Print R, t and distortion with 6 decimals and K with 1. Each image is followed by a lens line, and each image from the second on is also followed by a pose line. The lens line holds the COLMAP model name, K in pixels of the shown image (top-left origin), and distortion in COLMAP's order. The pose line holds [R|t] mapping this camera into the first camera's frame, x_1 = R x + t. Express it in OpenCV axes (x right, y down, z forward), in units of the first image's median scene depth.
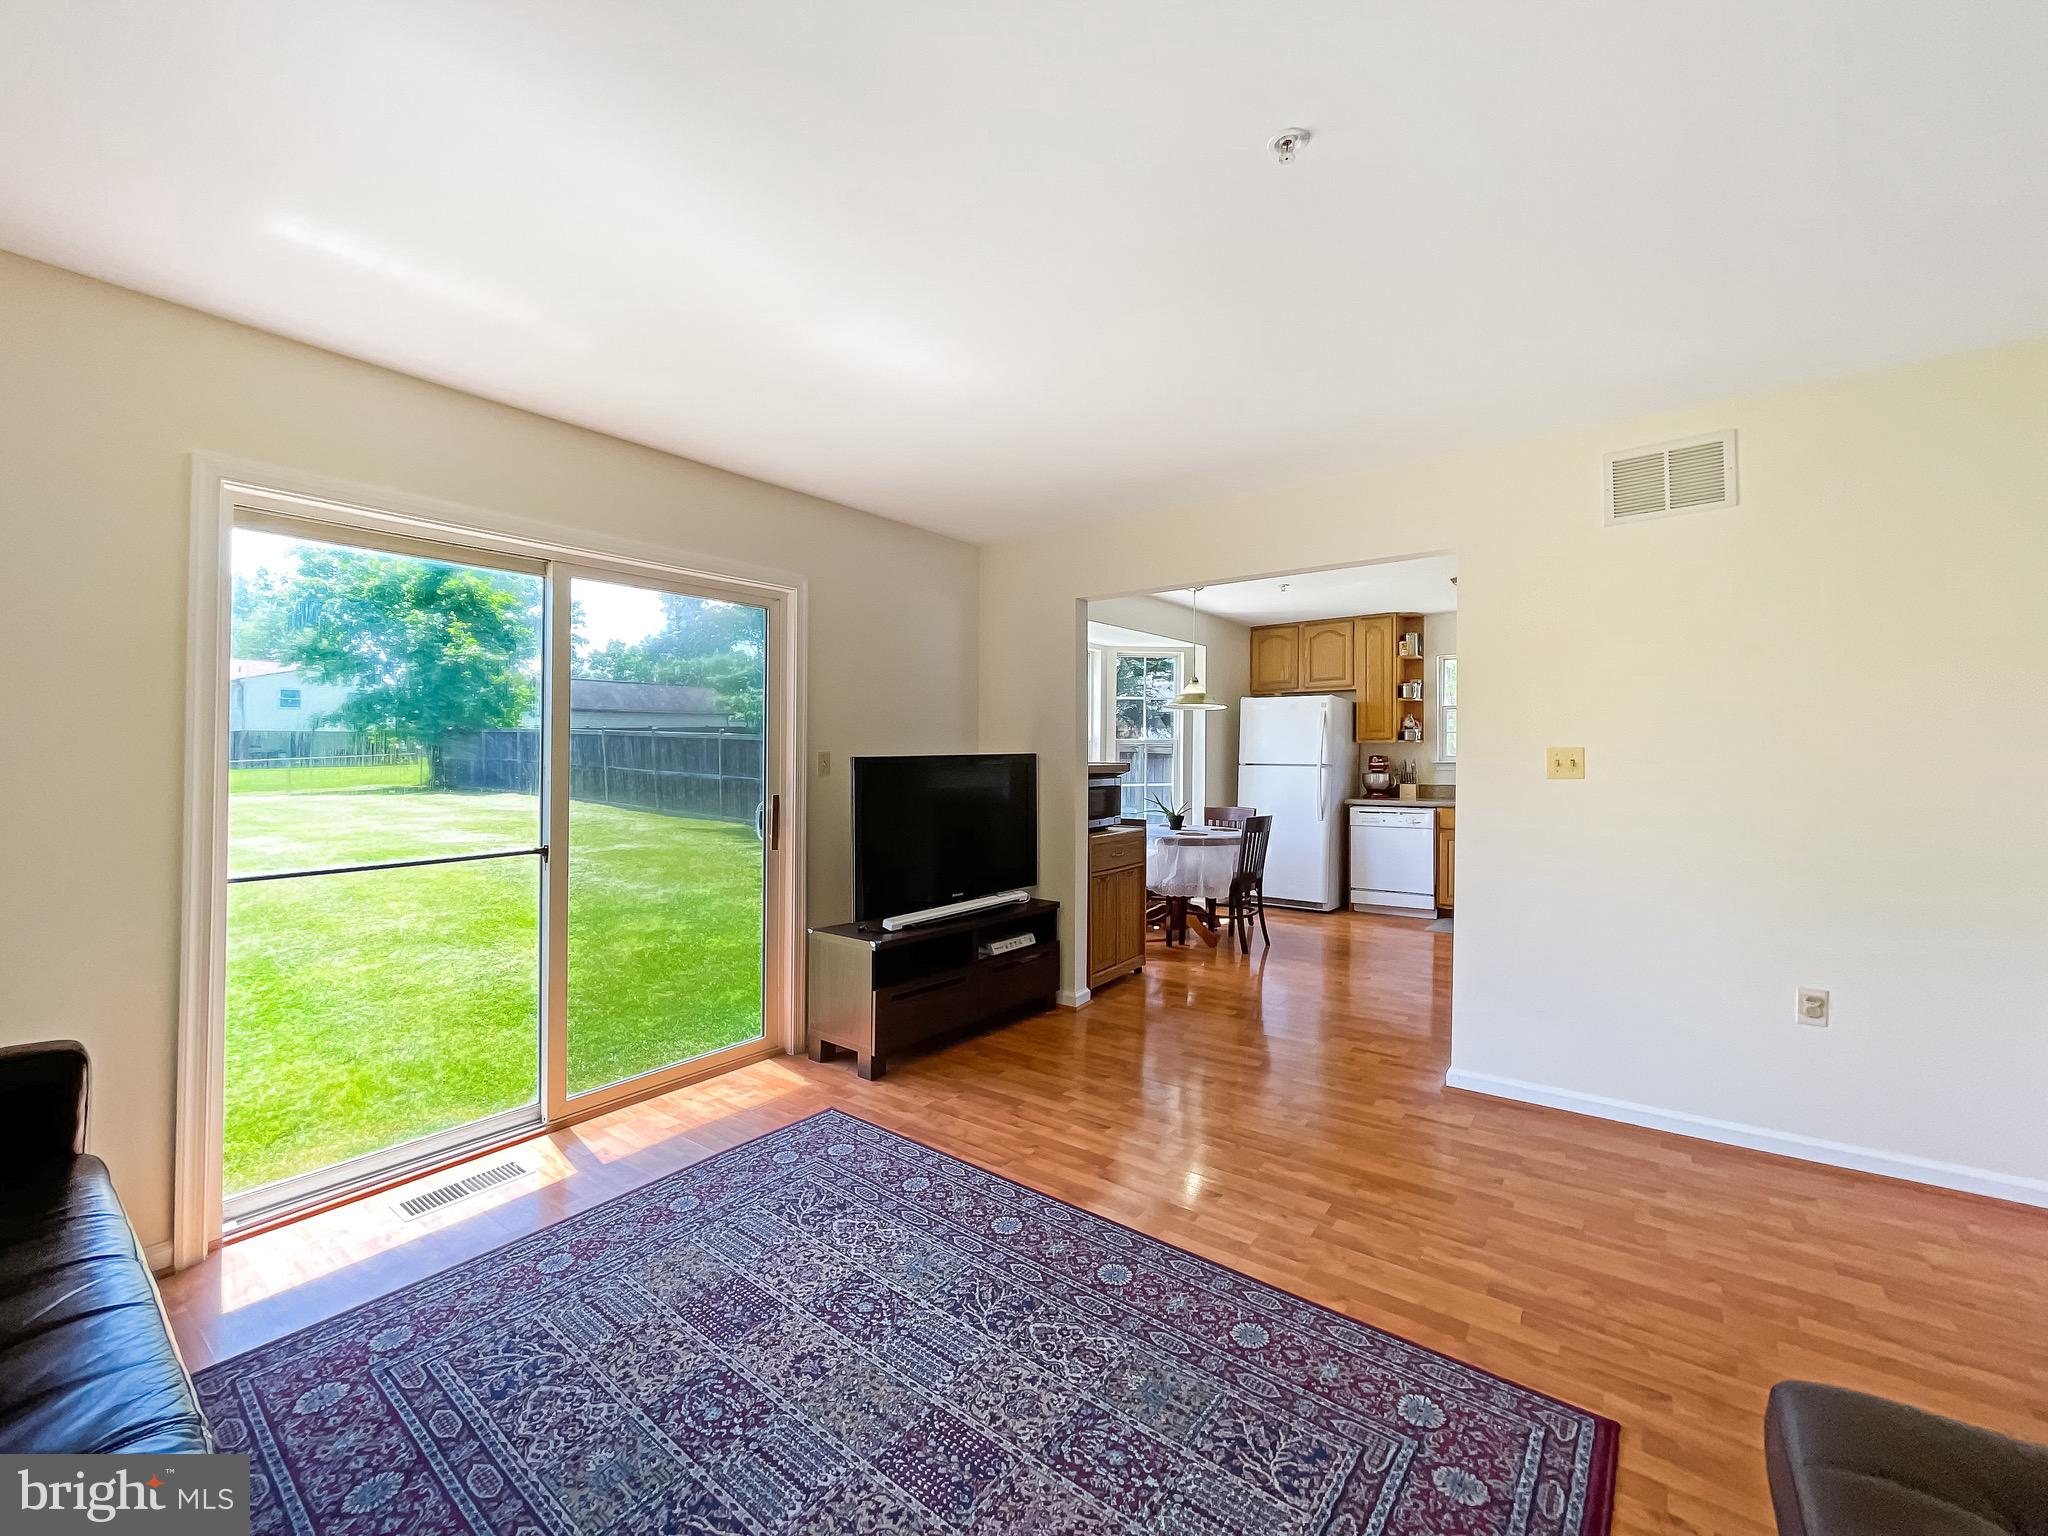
lens RADIAL K [[849.3, 0, 1015.9], [0, 849.3, 761.8], [0, 0, 1]] dist [-0.001560, 0.000063]
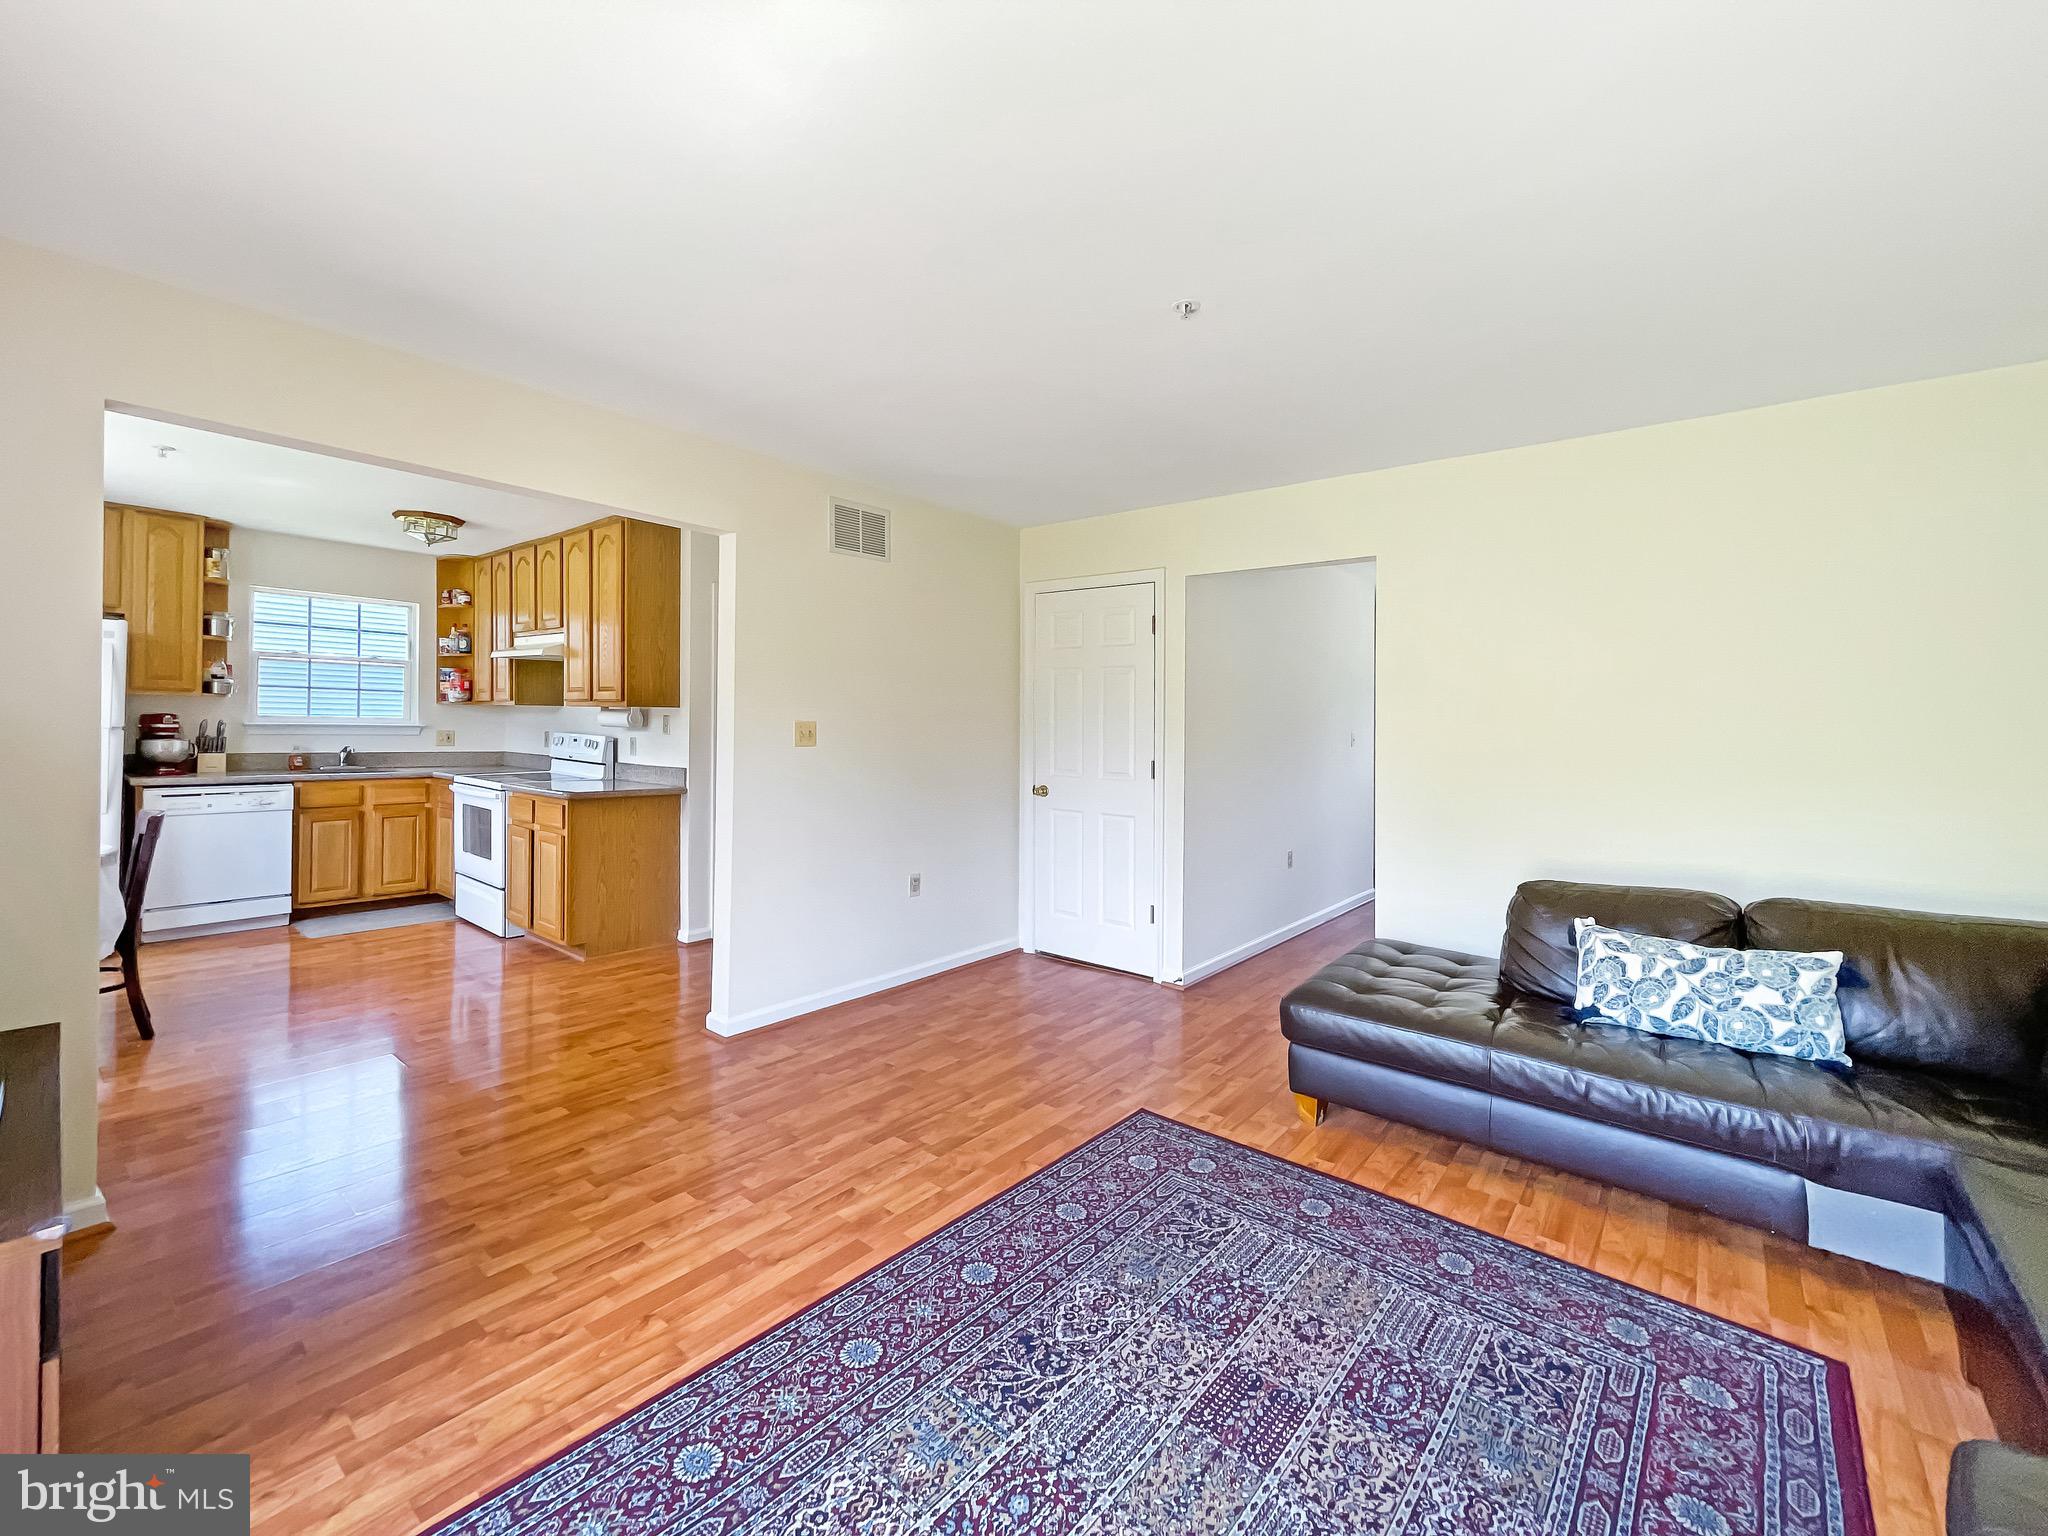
lens RADIAL K [[827.6, 0, 1050.6], [0, 827.6, 745.3], [0, 0, 1]] dist [0.000247, 0.000243]
pose [[0.033832, -0.018703, 0.999253, -0.672278], [-0.013831, 0.999720, 0.019180, -0.013636], [-0.999332, -0.014470, 0.033564, 0.742409]]
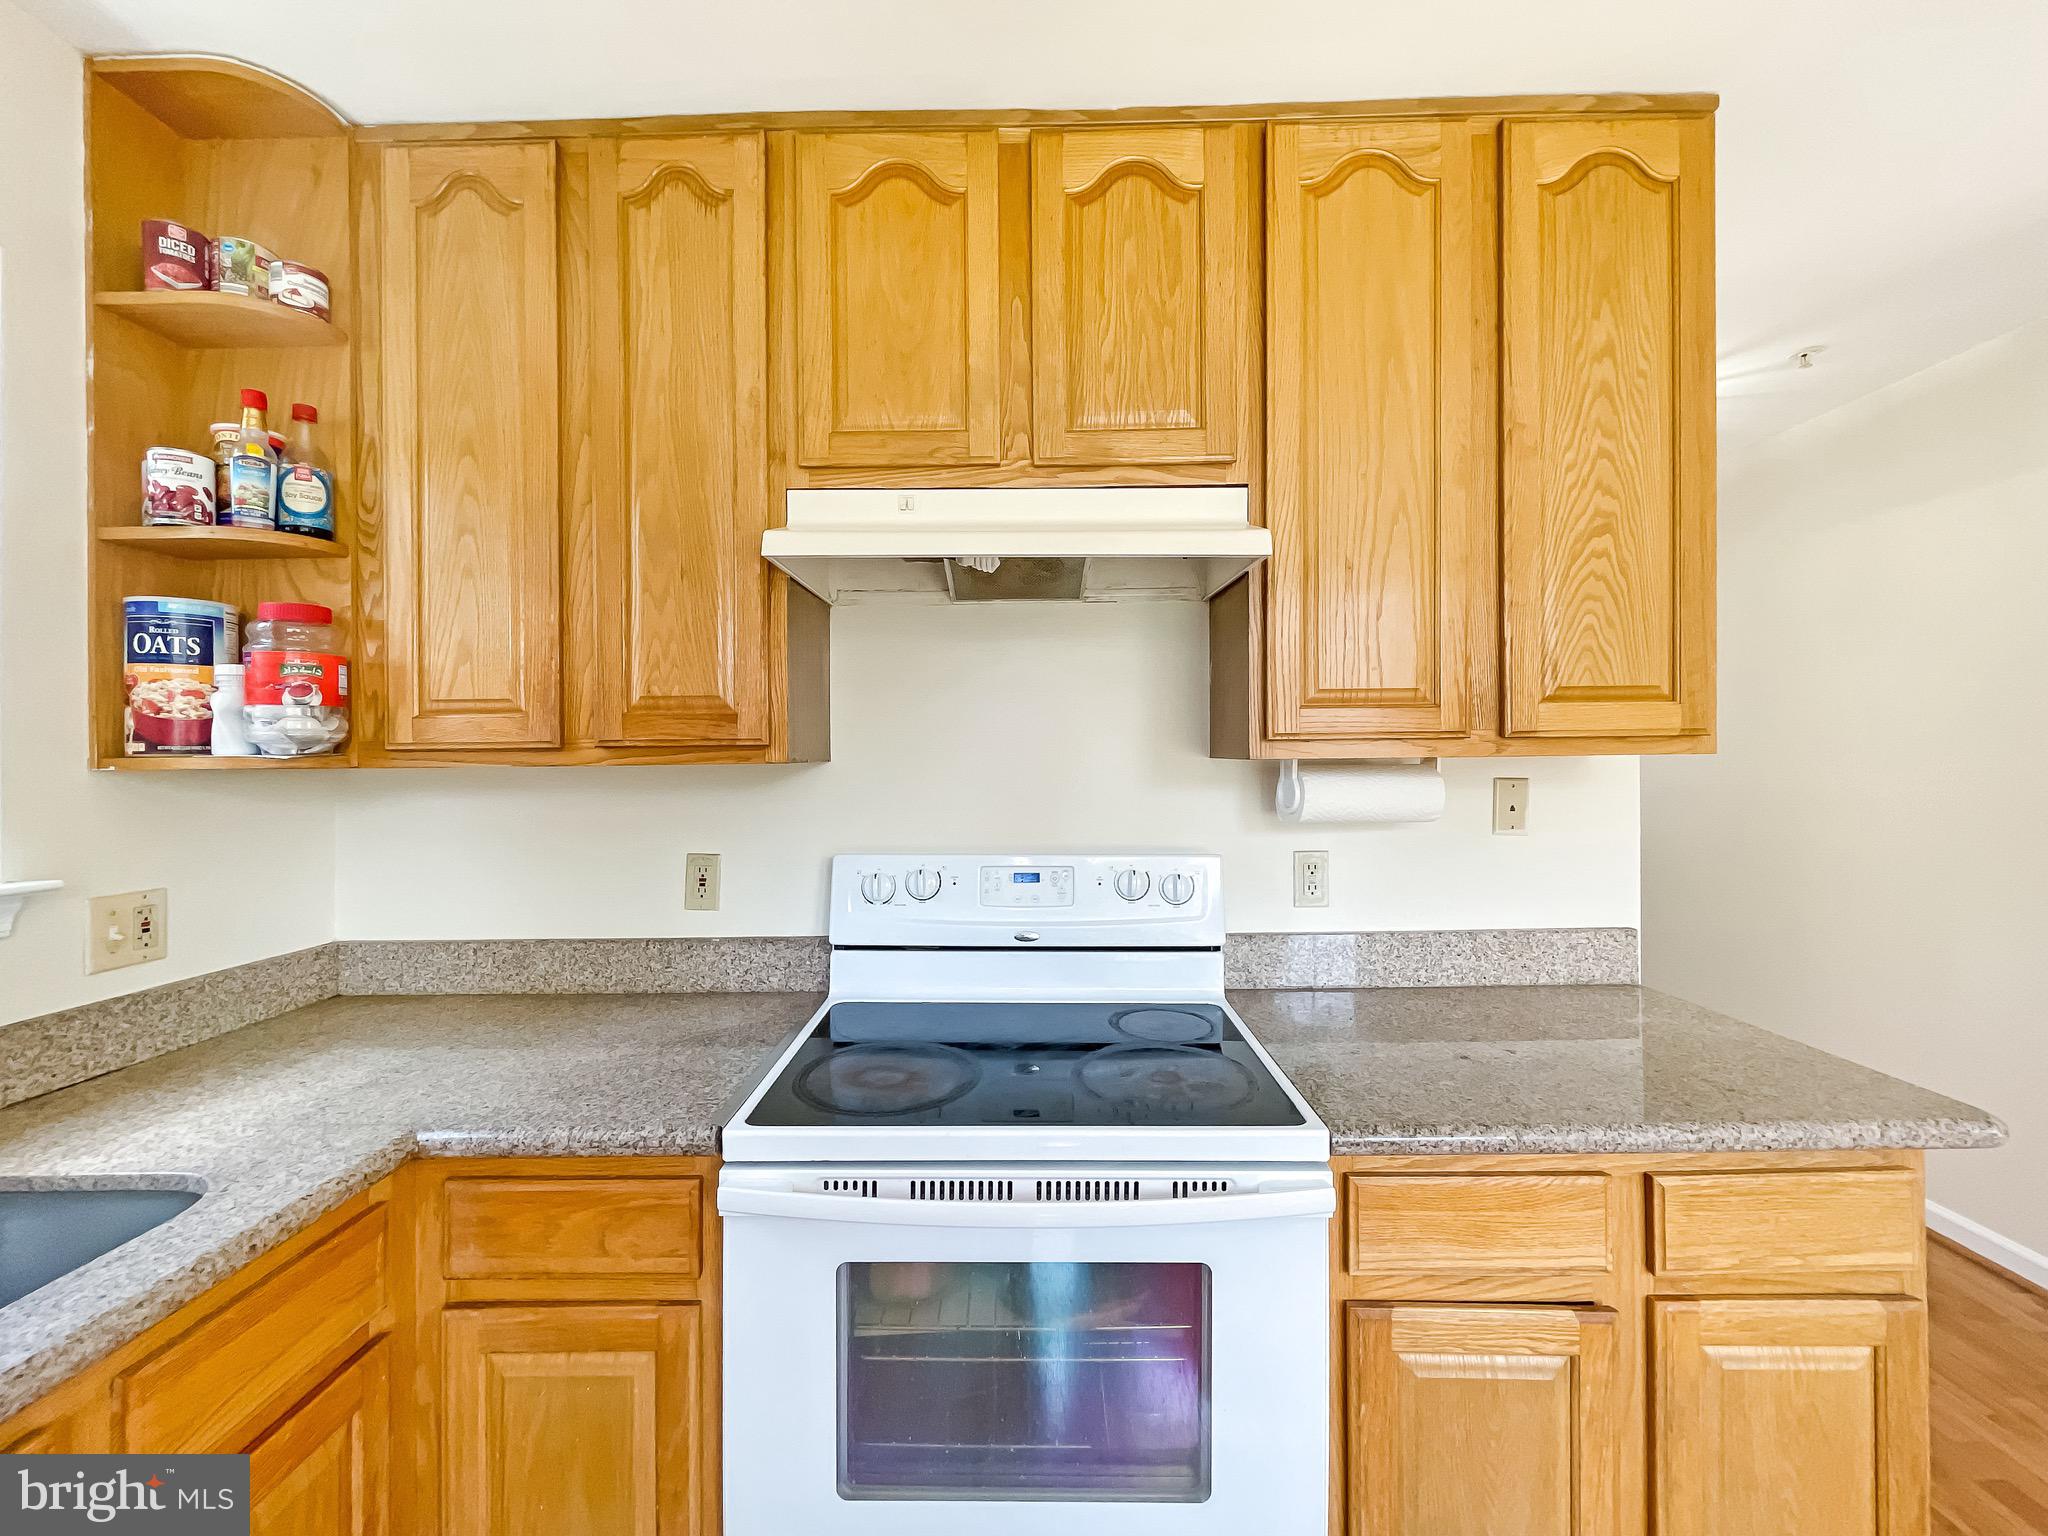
lens RADIAL K [[849.3, 0, 1015.9], [0, 849.3, 761.8], [0, 0, 1]] dist [-0.001560, 0.000063]
pose [[-0.584843, 0.009745, 0.811088, 1.031728], [0.021401, 0.999765, 0.003419, -0.060592], [-0.810864, 0.019358, -0.584914, 2.547062]]
